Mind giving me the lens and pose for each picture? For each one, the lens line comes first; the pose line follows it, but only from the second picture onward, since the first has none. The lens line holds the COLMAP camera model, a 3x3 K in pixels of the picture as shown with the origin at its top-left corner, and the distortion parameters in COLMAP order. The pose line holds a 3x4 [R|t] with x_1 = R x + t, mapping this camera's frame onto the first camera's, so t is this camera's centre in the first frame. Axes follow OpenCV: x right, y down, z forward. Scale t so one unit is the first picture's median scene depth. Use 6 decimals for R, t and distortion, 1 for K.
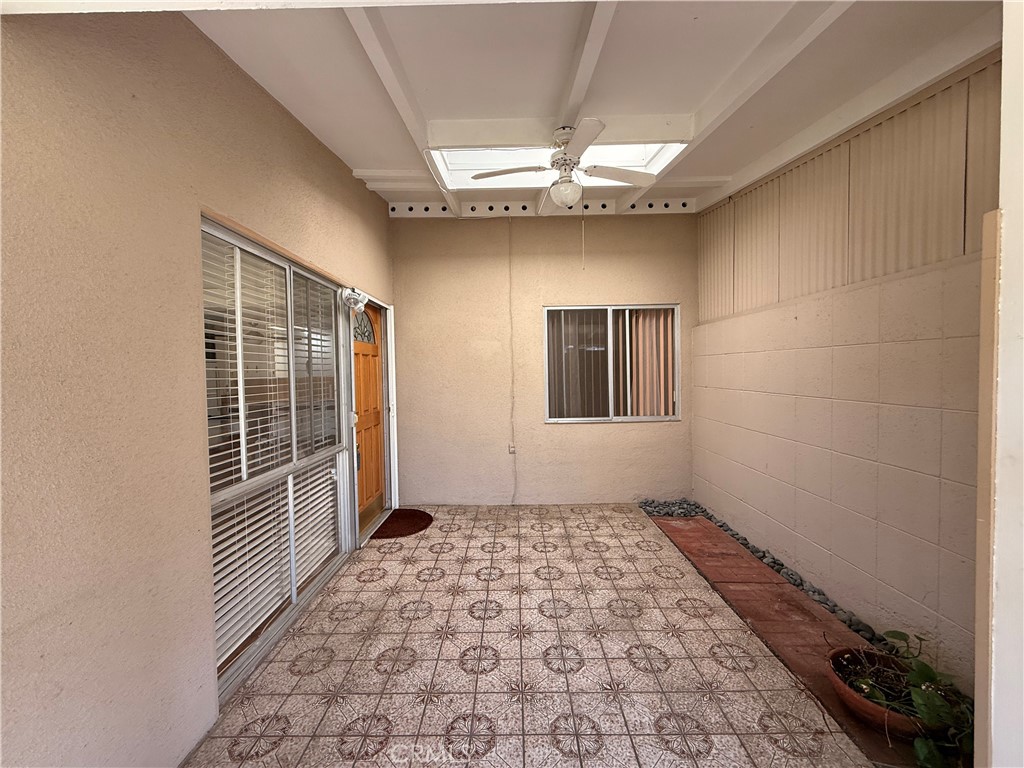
lens RADIAL K [[407.4, 0, 511.5], [0, 407.4, 386.1], [0, 0, 1]] dist [-0.001209, 0.000881]
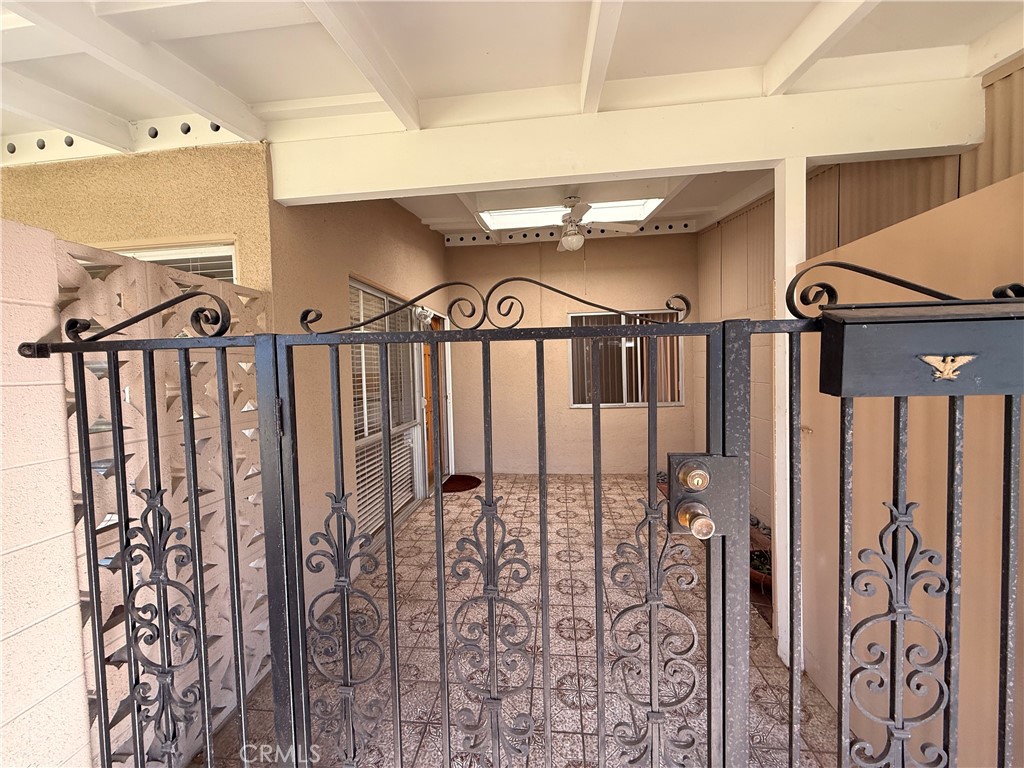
lens RADIAL K [[407.4, 0, 510.4], [0, 407.4, 384.4], [0, 0, 1]] dist [-0.001209, 0.000881]
pose [[0.994212, -0.006809, -0.107221, 0.044446], [0.007526, 0.999952, 0.006288, 0.012561], [0.107173, -0.007059, 0.994215, -0.307885]]
